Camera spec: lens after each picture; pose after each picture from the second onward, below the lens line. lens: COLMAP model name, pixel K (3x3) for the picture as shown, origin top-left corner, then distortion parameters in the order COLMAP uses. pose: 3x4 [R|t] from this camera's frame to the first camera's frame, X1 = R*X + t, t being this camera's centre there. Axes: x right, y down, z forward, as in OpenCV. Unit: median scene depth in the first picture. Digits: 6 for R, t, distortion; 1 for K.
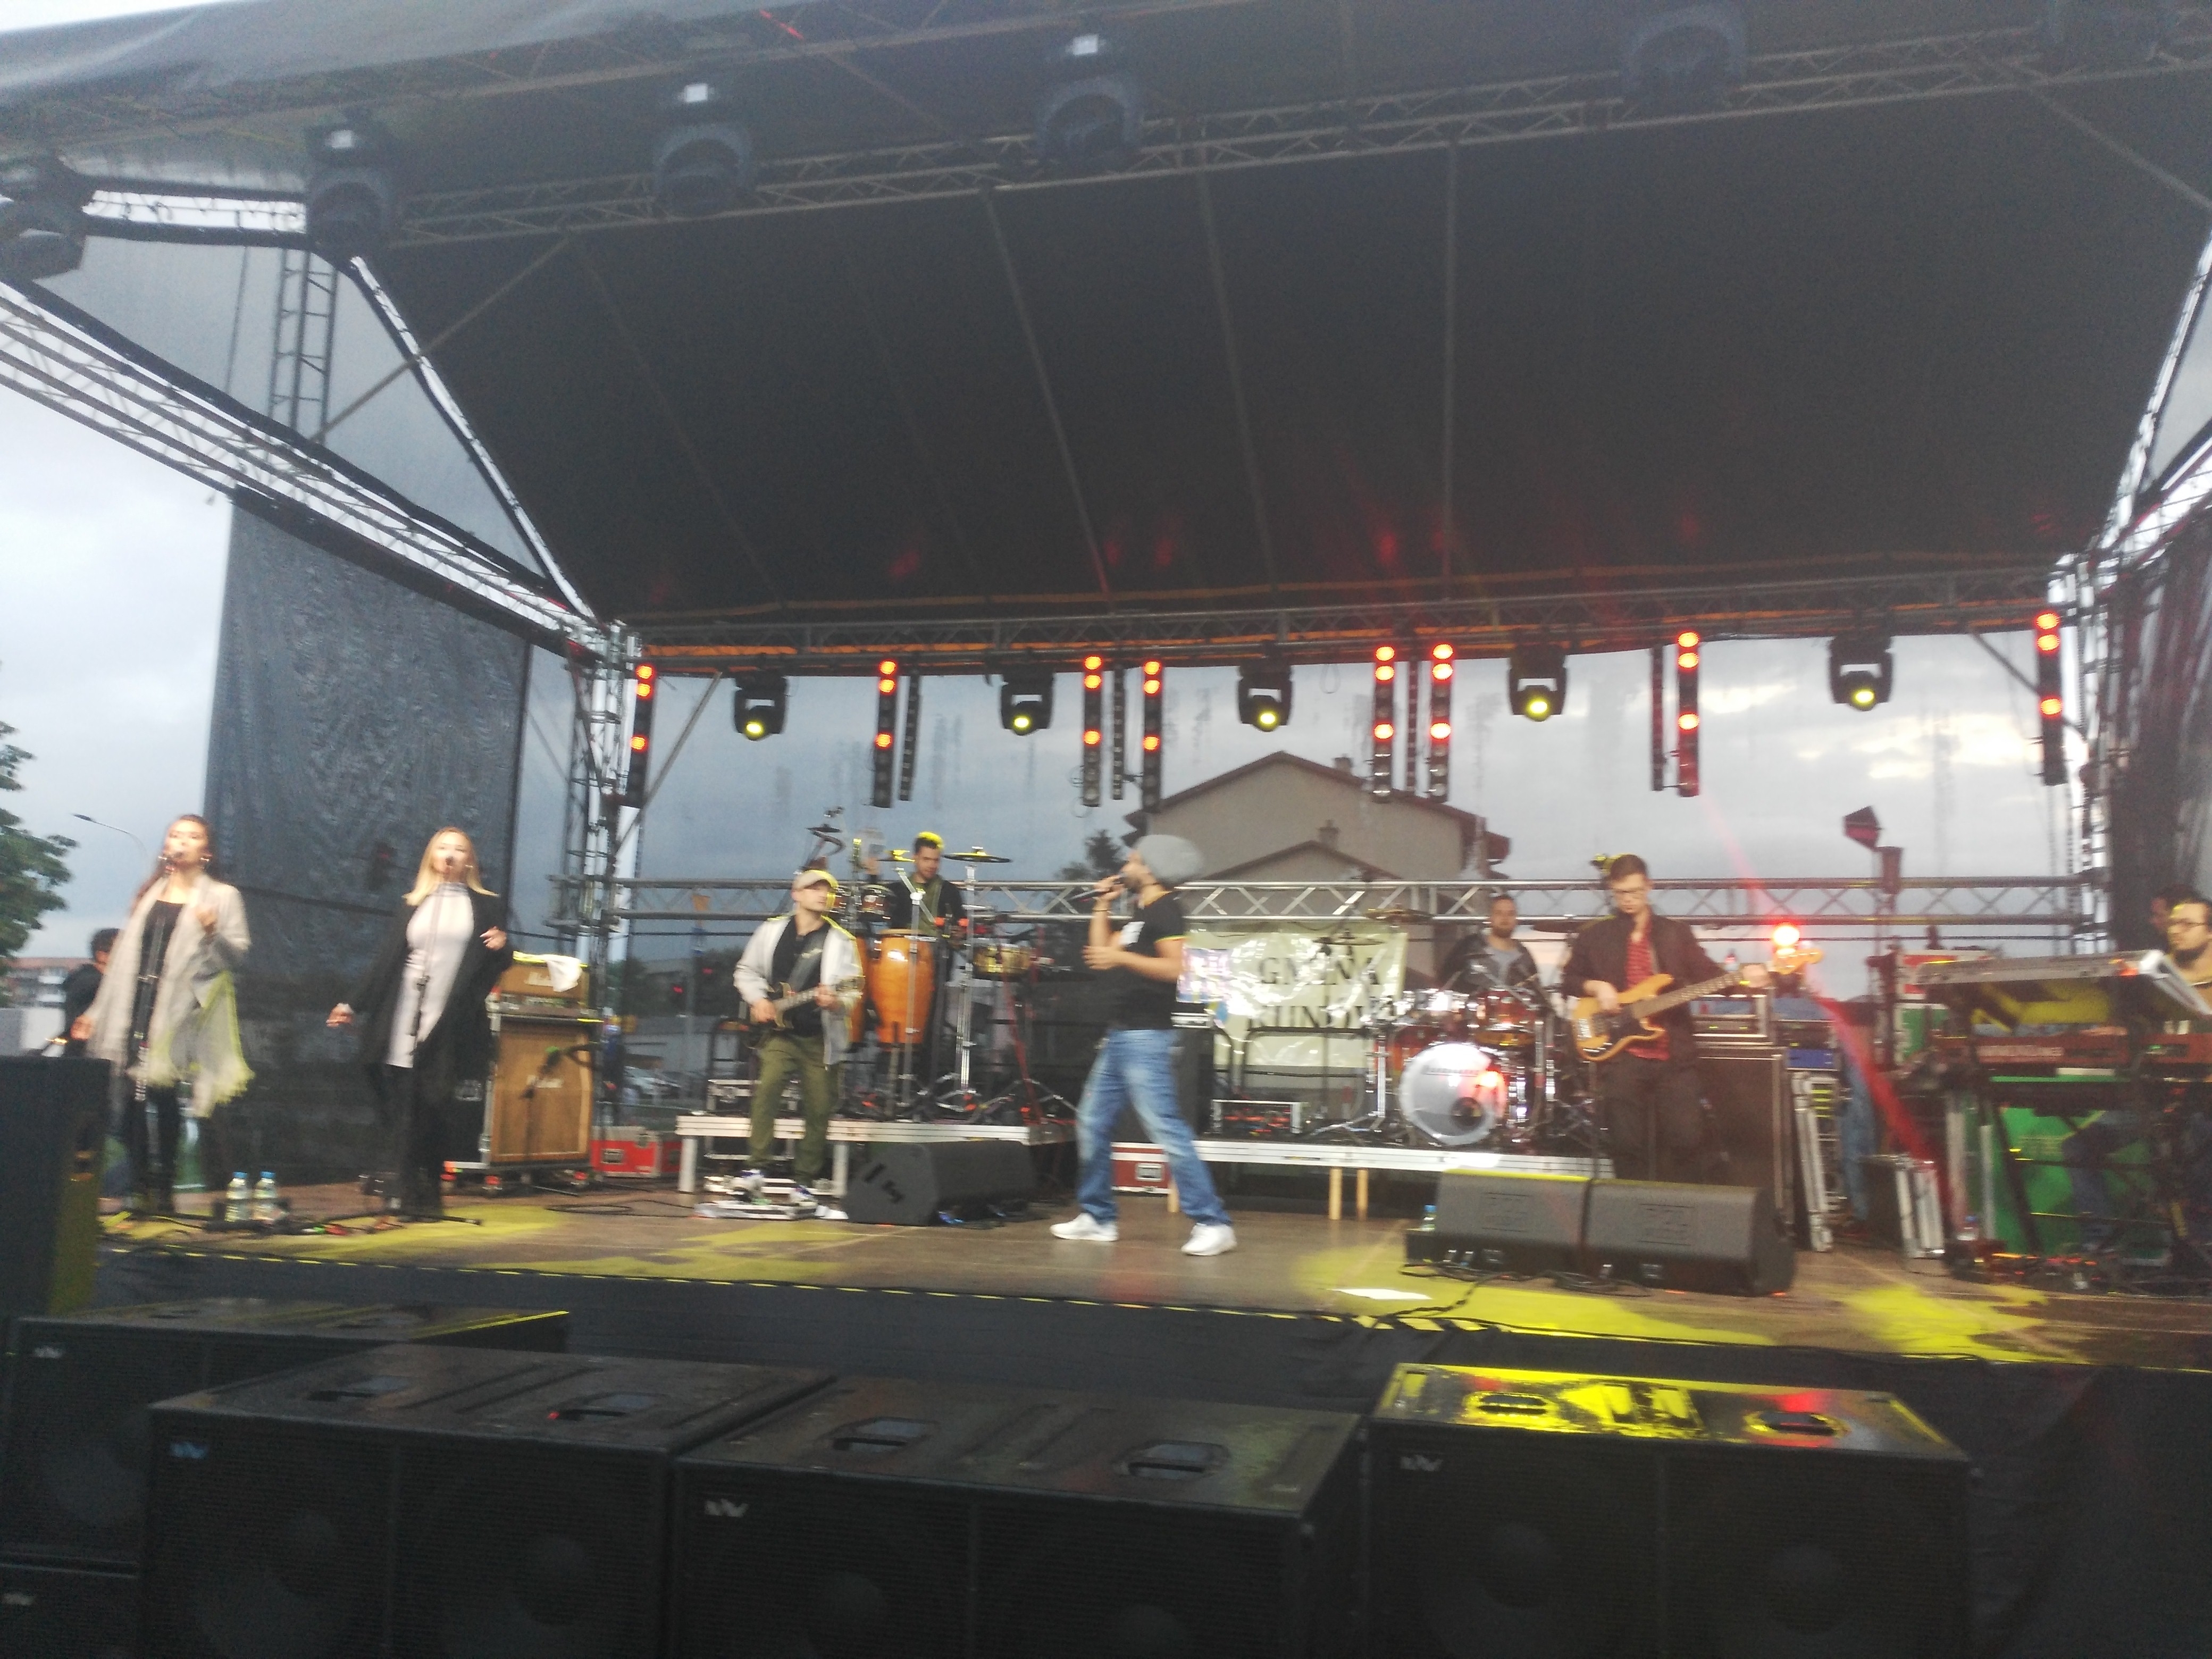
lens RADIAL K [[1853.3, 0, 1104.5], [0, 1853.3, 833.3], [0, 0, 1]] dist [0.071550, -0.129079]
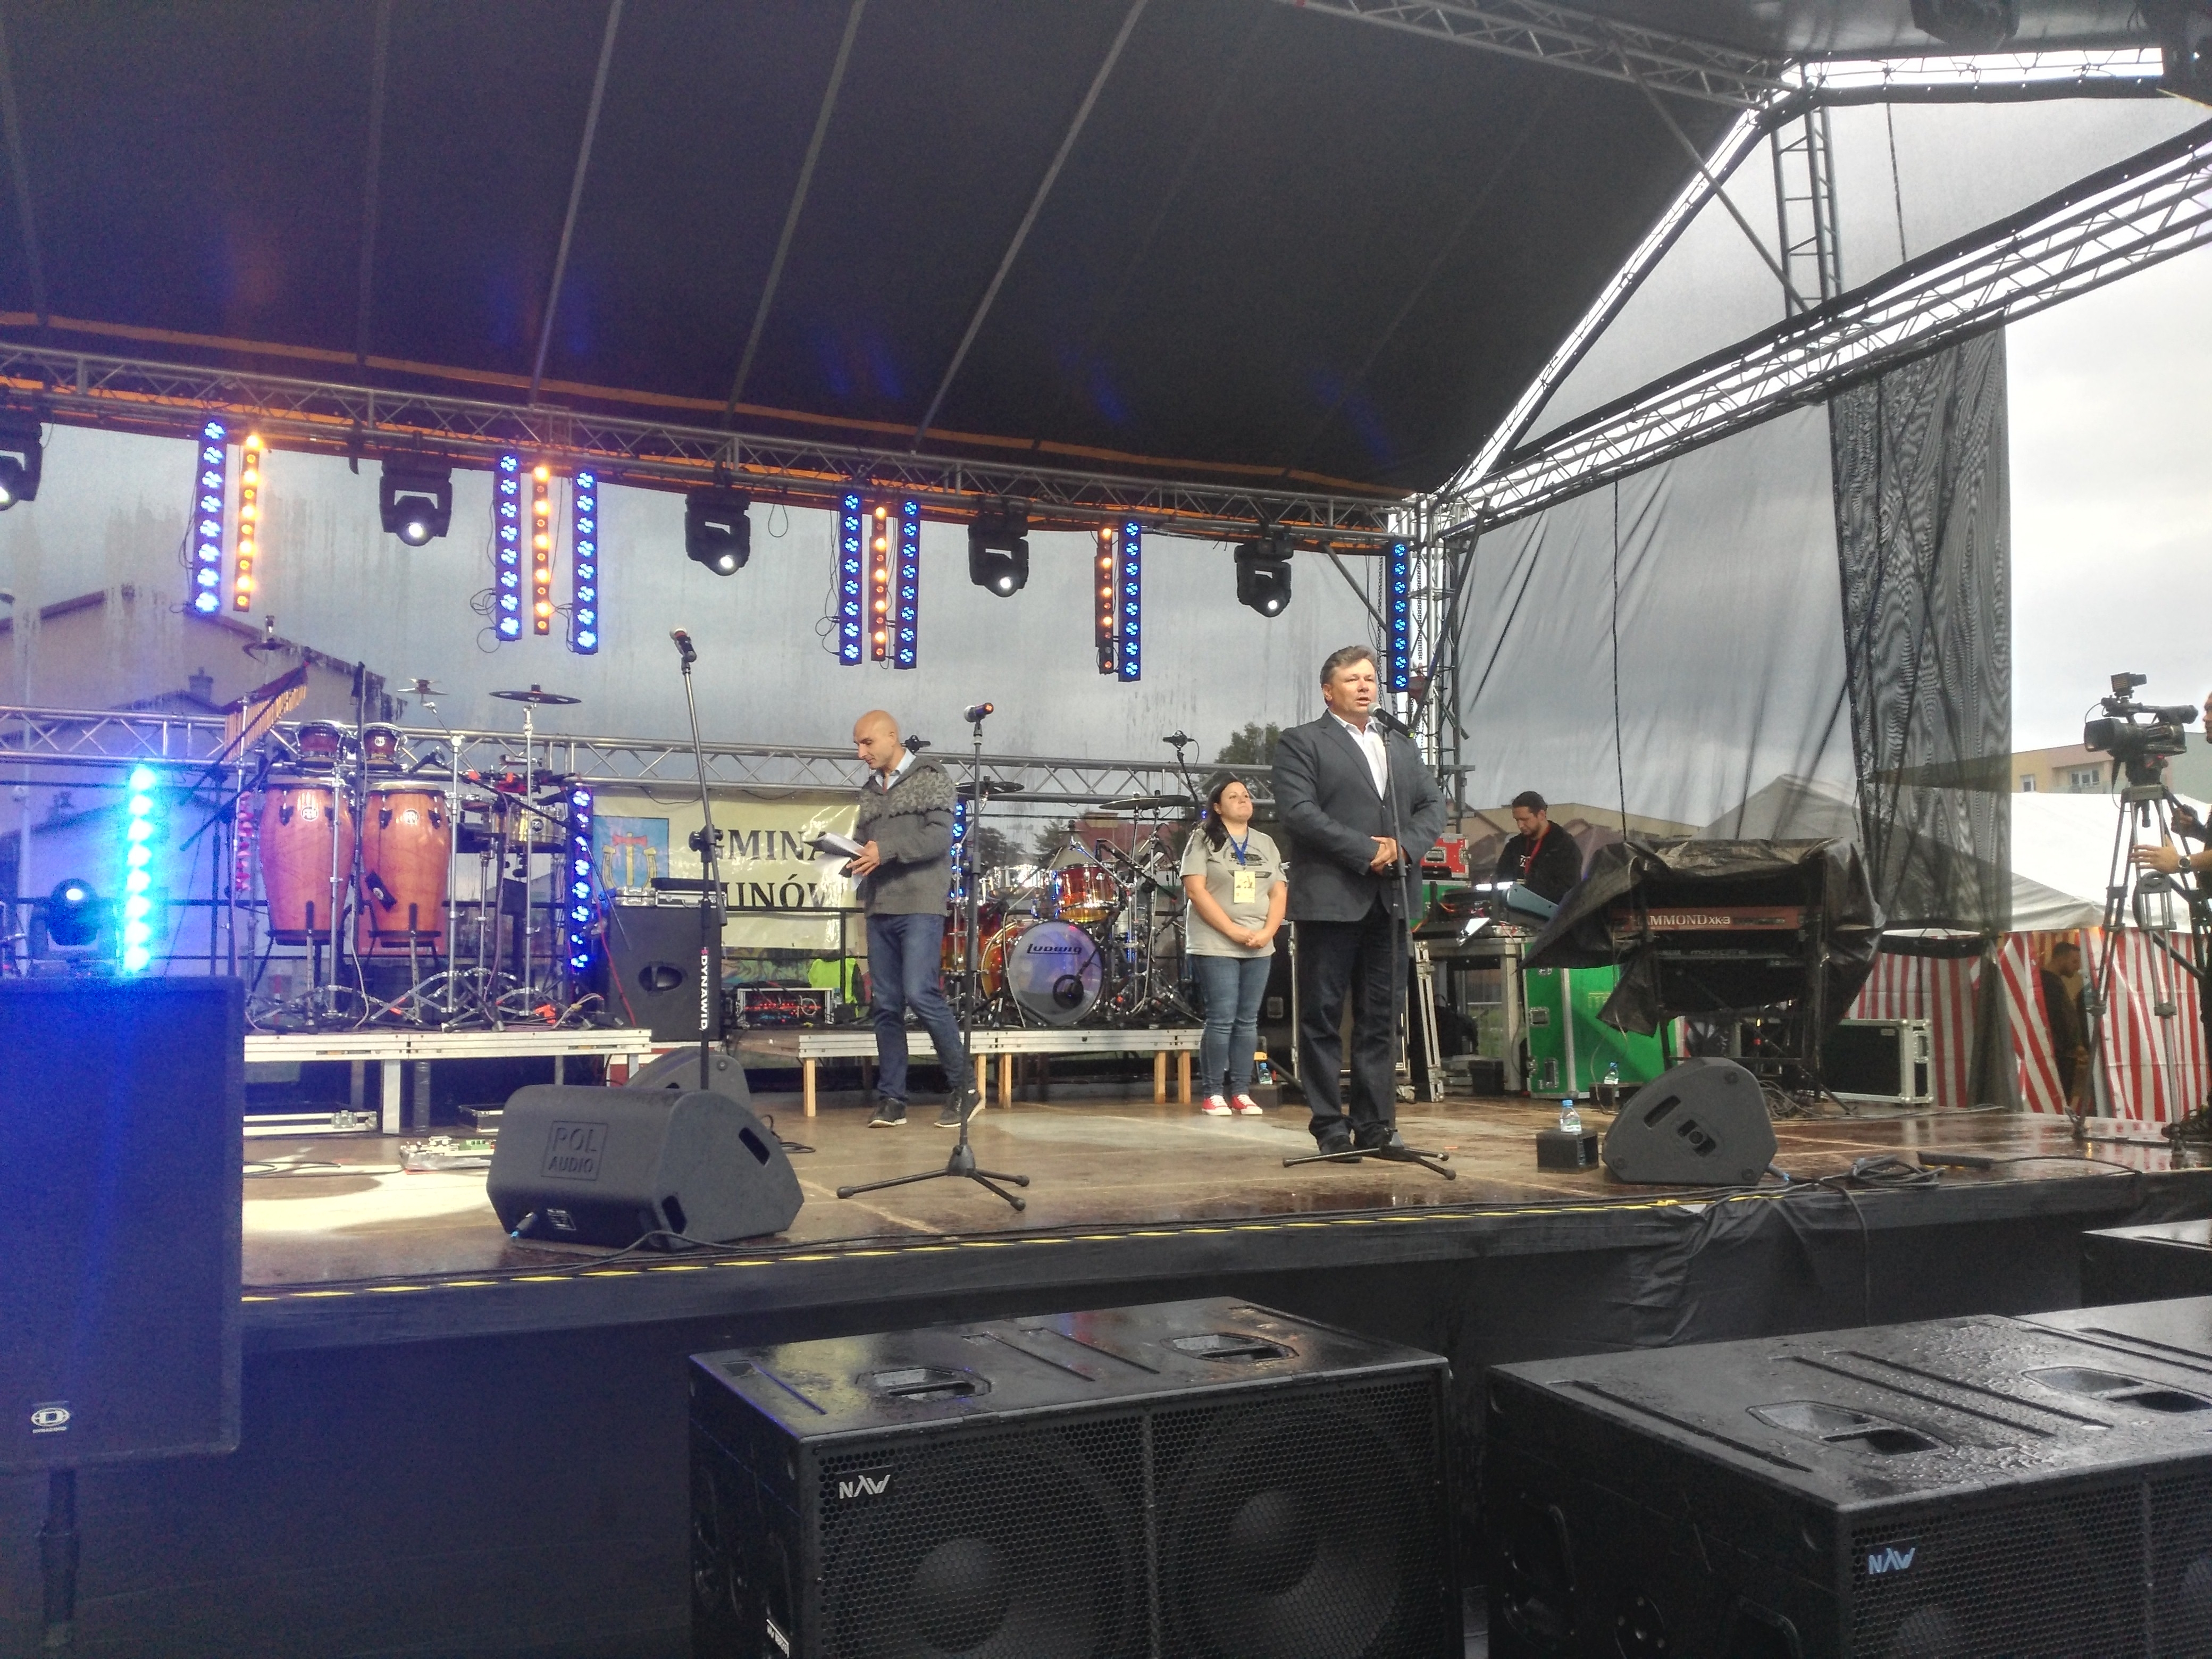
lens RADIAL K [[1853.3, 0, 1100.4], [0, 1853.3, 815.2], [0, 0, 1]] dist [0.071550, -0.129079]
pose [[0.777239, 0.023145, 0.628779, -0.390447], [-0.060522, 0.997440, 0.038098, 0.018758], [-0.626288, -0.067666, 0.776650, 0.229062]]
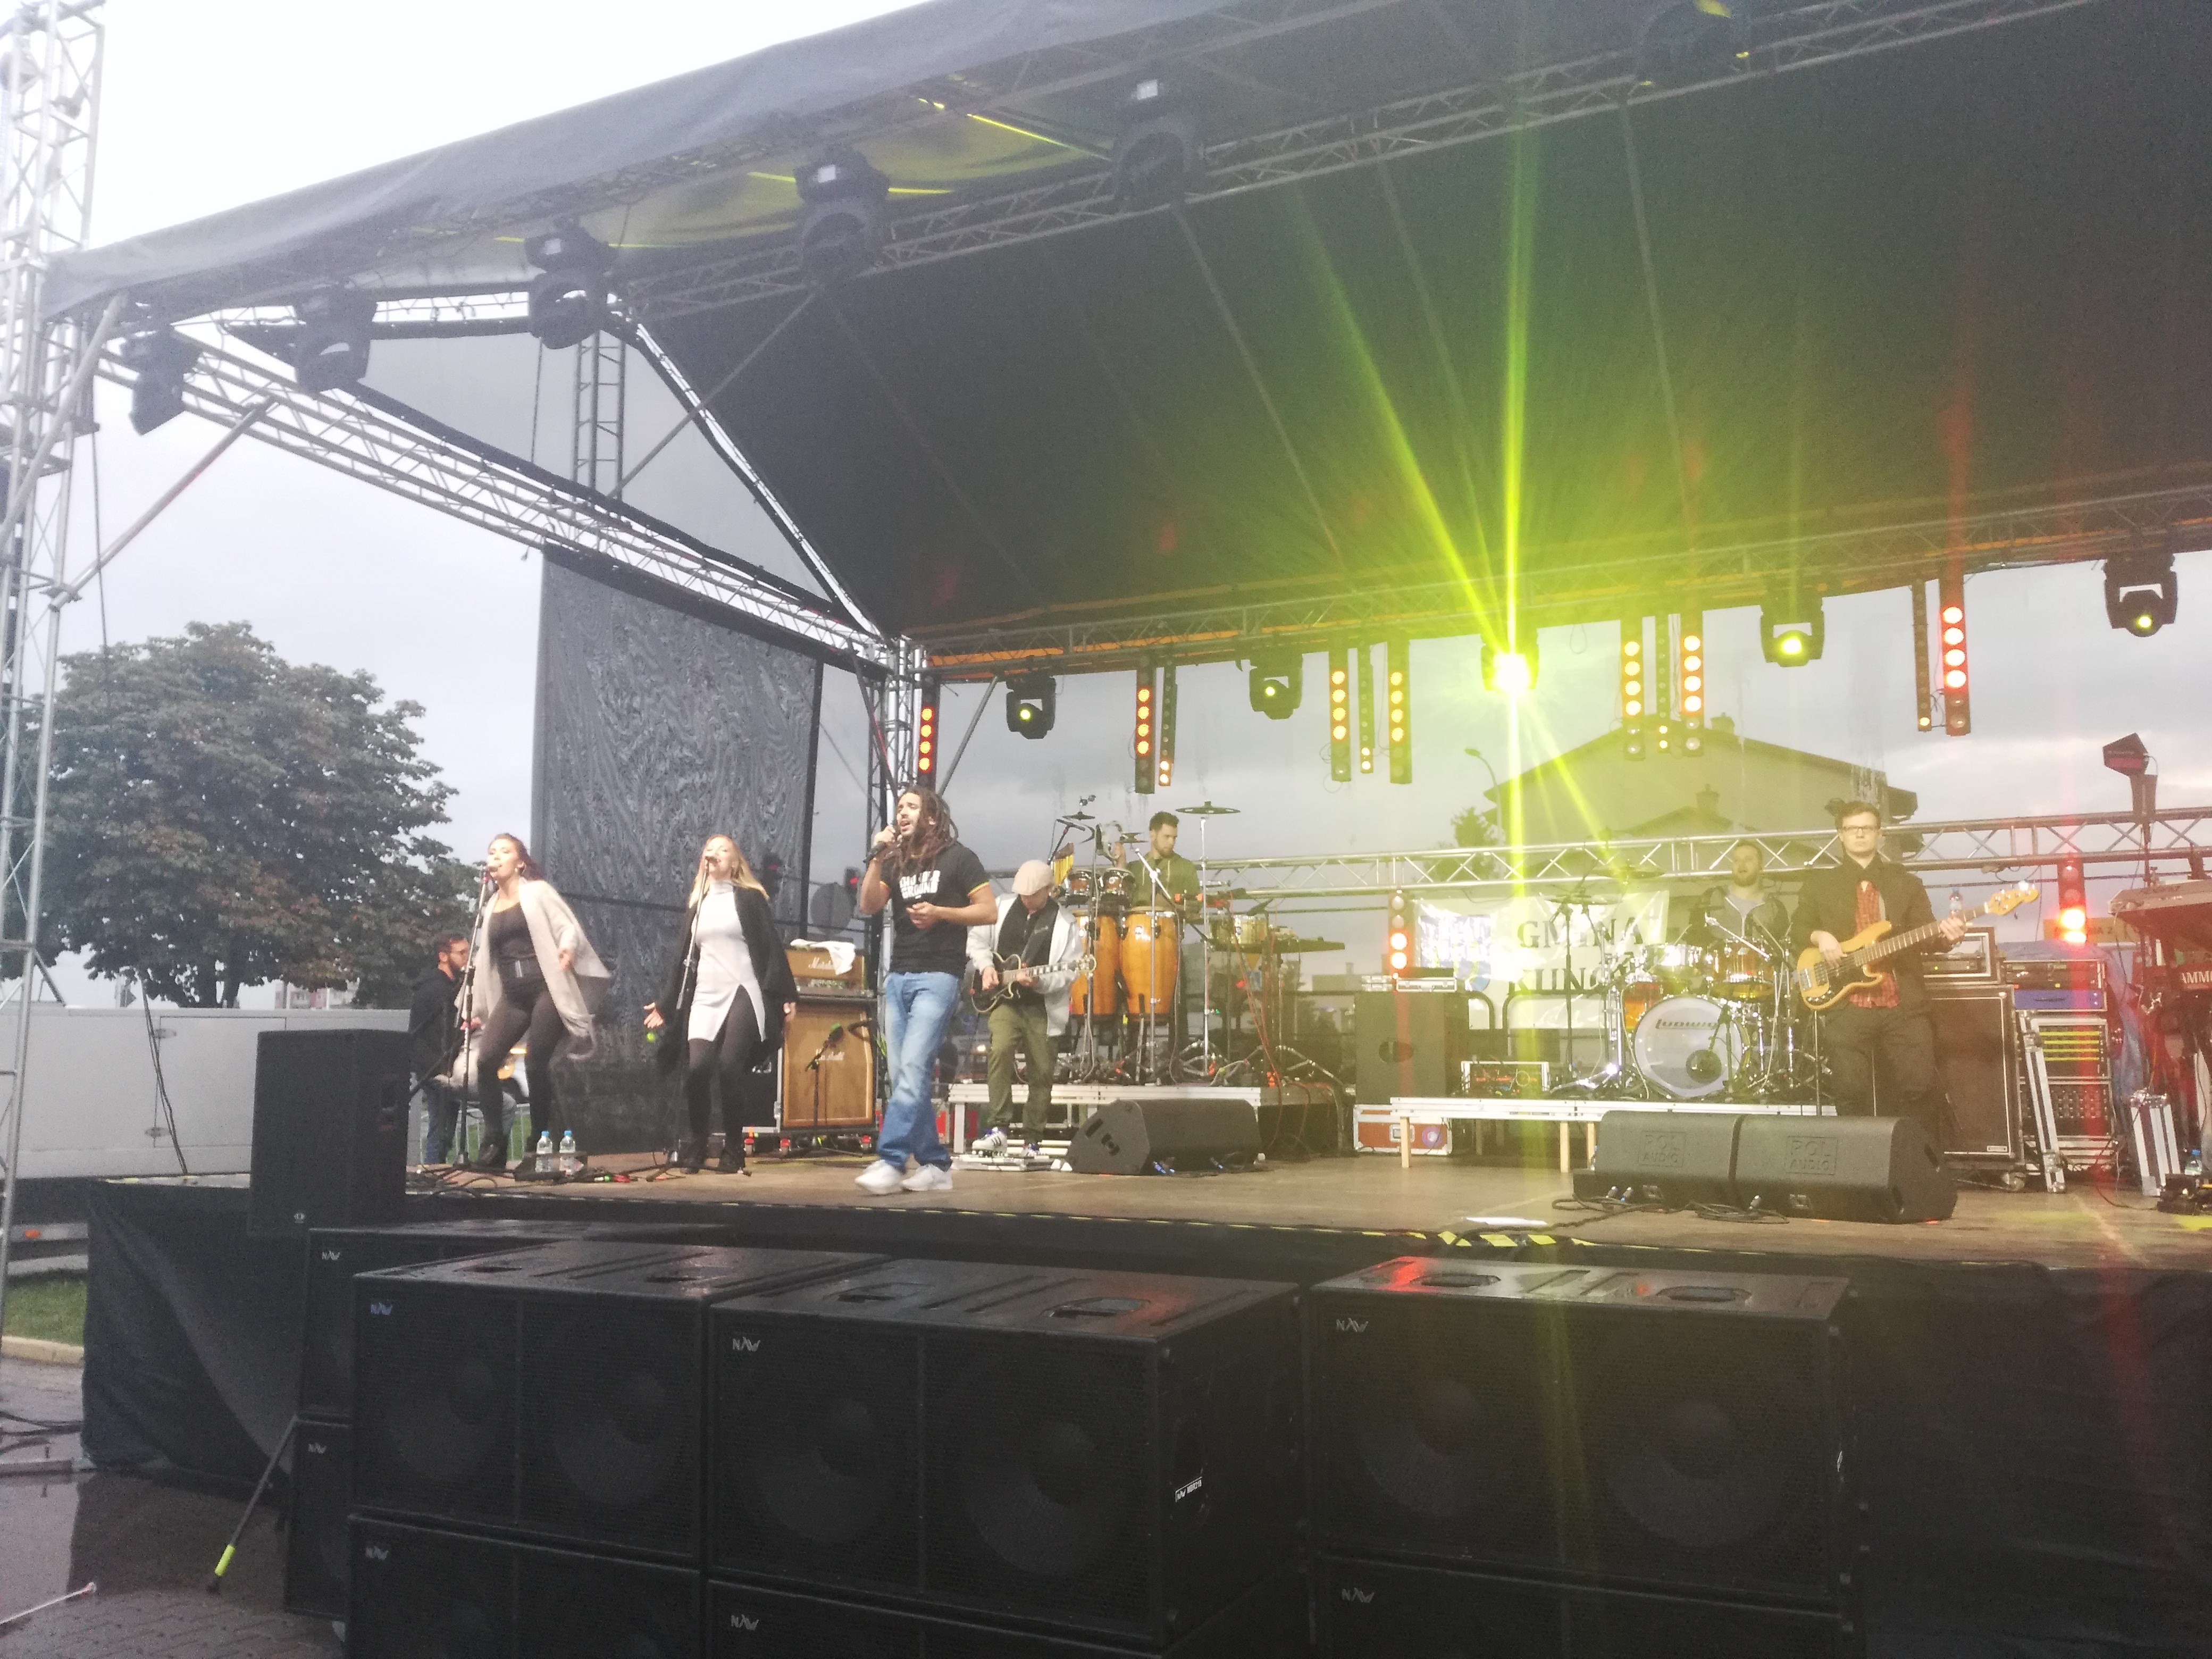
lens RADIAL K [[1853.3, 0, 1082.3], [0, 1853.3, 837.5], [0, 0, 1]] dist [0.071550, -0.129079]
pose [[0.976574, -0.049577, -0.209392, 0.080319], [0.051217, 0.998685, 0.002414, 0.007925], [0.208997, -0.013082, 0.977829, -0.046426]]
